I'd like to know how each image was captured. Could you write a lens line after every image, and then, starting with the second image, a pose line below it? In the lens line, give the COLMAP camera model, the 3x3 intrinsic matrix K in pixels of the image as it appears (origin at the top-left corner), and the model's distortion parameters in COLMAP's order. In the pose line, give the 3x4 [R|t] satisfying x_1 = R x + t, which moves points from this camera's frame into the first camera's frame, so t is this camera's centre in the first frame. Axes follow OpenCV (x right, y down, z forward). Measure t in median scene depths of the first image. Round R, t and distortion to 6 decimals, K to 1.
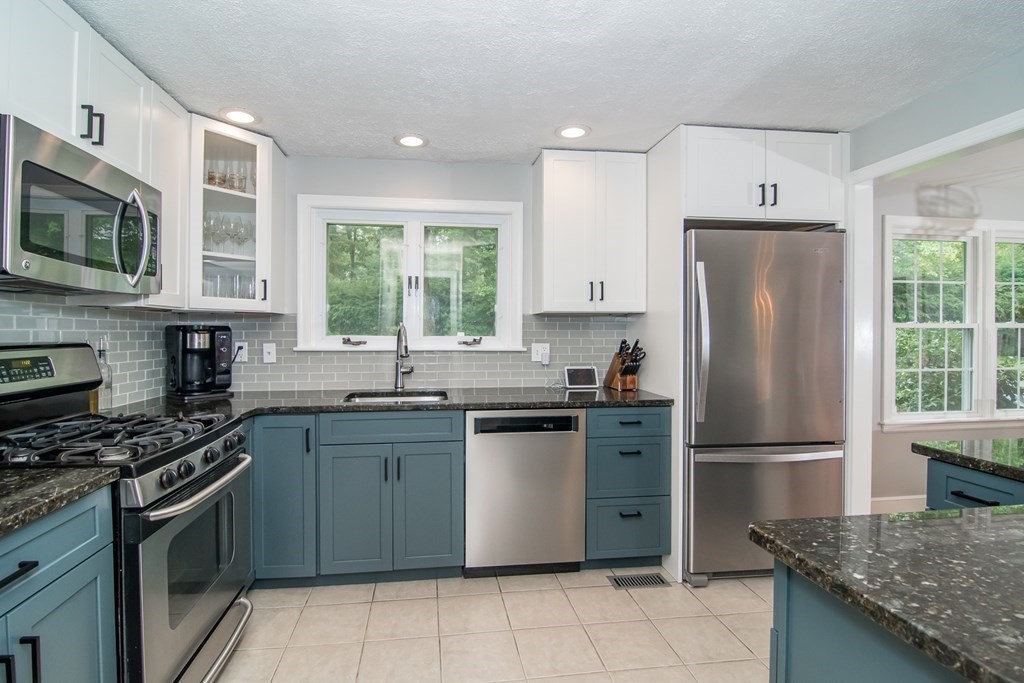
lens RADIAL K [[502.0, 0, 505.5], [0, 502.0, 332.8], [0, 0, 1]] dist [-0.004394, -0.000216]
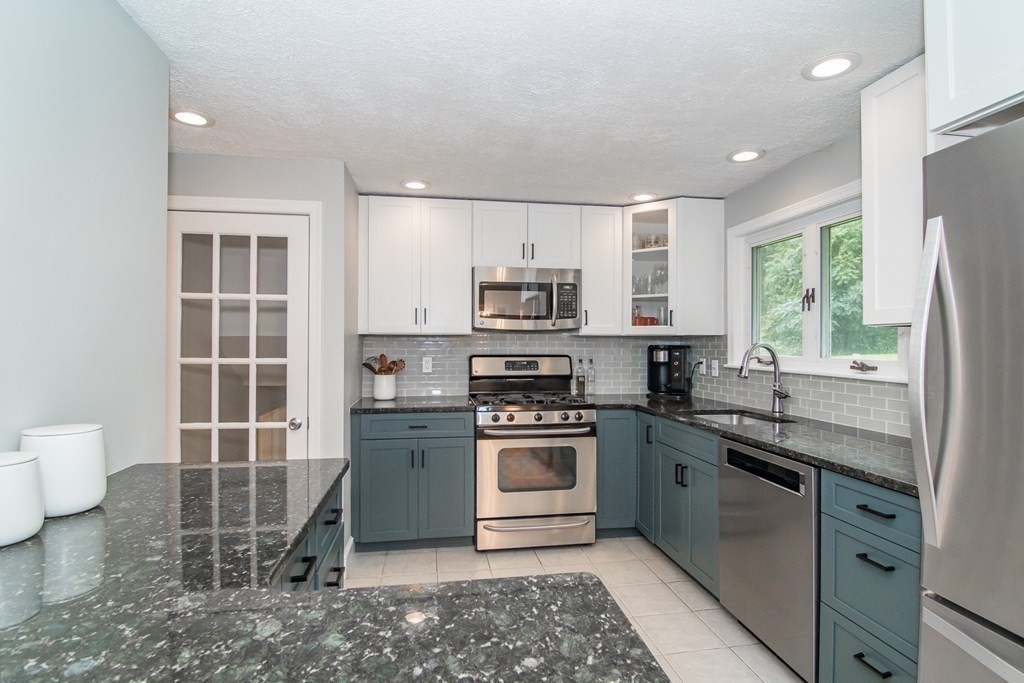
lens RADIAL K [[502.0, 0, 508.6], [0, 502.0, 346.5], [0, 0, 1]] dist [-0.004394, -0.000216]
pose [[0.013670, 0.002764, -0.999903, 0.790360], [-0.007308, 0.999970, 0.002664, -0.011757], [0.999880, 0.007271, 0.013690, 0.548418]]
